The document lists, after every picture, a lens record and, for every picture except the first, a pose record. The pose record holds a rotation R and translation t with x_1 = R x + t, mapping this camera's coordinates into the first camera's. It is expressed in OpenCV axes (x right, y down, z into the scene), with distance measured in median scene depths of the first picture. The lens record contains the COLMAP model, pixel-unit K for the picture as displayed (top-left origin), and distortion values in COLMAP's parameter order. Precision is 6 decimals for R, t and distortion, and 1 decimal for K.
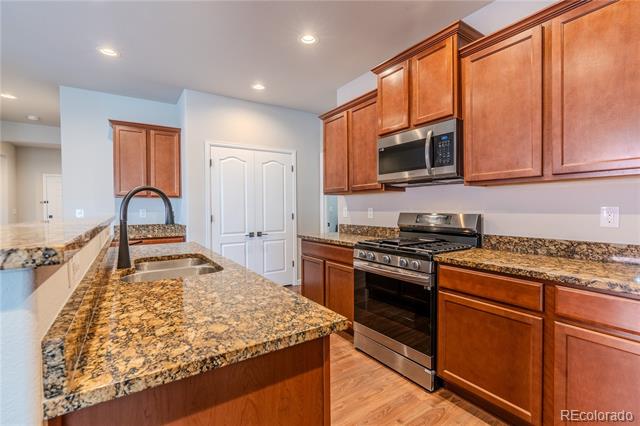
lens RADIAL K [[290.4, 0, 321.0], [0, 290.4, 212.8], [0, 0, 1]] dist [-0.007645, 0.002018]
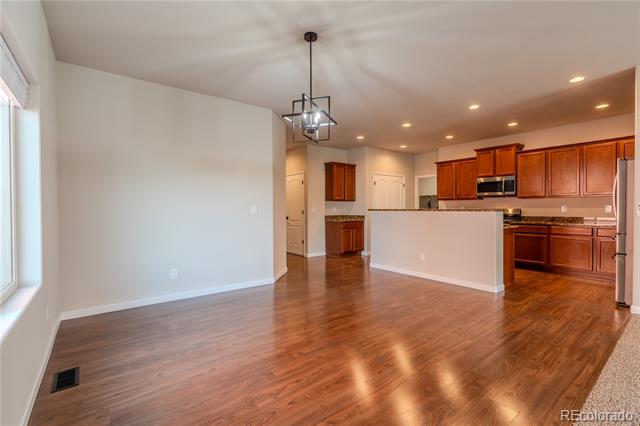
lens RADIAL K [[290.4, 0, 321.1], [0, 290.4, 213.8], [0, 0, 1]] dist [-0.007645, 0.002018]
pose [[0.997294, 0.000812, 0.073512, -1.588962], [-0.000850, 1.000000, 0.000484, 0.055903], [-0.073511, -0.000545, 0.997294, -1.648491]]
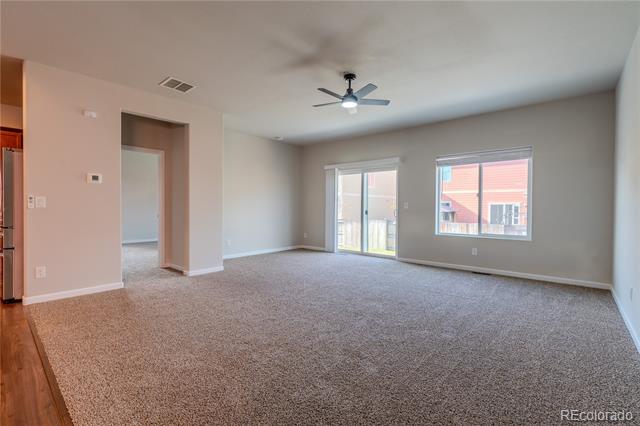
lens RADIAL K [[290.4, 0, 320.0], [0, 290.4, 212.0], [0, 0, 1]] dist [-0.007645, 0.002018]
pose [[-0.269548, -0.011943, 0.962913, -1.712113], [0.014282, 0.999764, 0.016398, 0.079306], [-0.962881, 0.018172, -0.269314, -1.382308]]
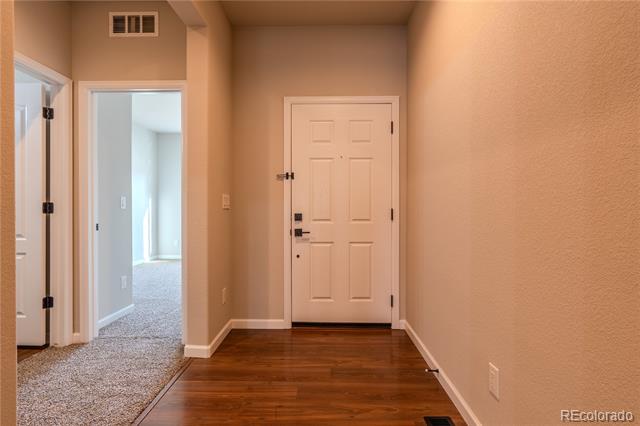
lens RADIAL K [[328.9, 0, 319.7], [0, 328.9, 211.4], [0, 0, 1]] dist [-0.000909, -0.000016]
pose [[0.828963, 0.008363, -0.559241, -2.384501], [-0.015013, 0.999861, -0.007301, 0.031323], [0.559102, 0.014448, 0.828973, 2.352173]]
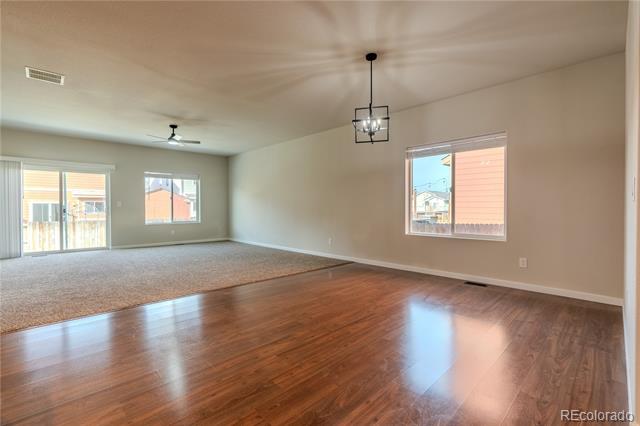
lens RADIAL K [[290.4, 0, 320.5], [0, 290.4, 212.0], [0, 0, 1]] dist [-0.007645, 0.002018]
pose [[-0.983211, 0.010582, -0.182168, -1.016118], [0.004356, 0.999394, 0.034540, 0.059425], [0.182423, 0.033166, -0.982661, 0.971973]]
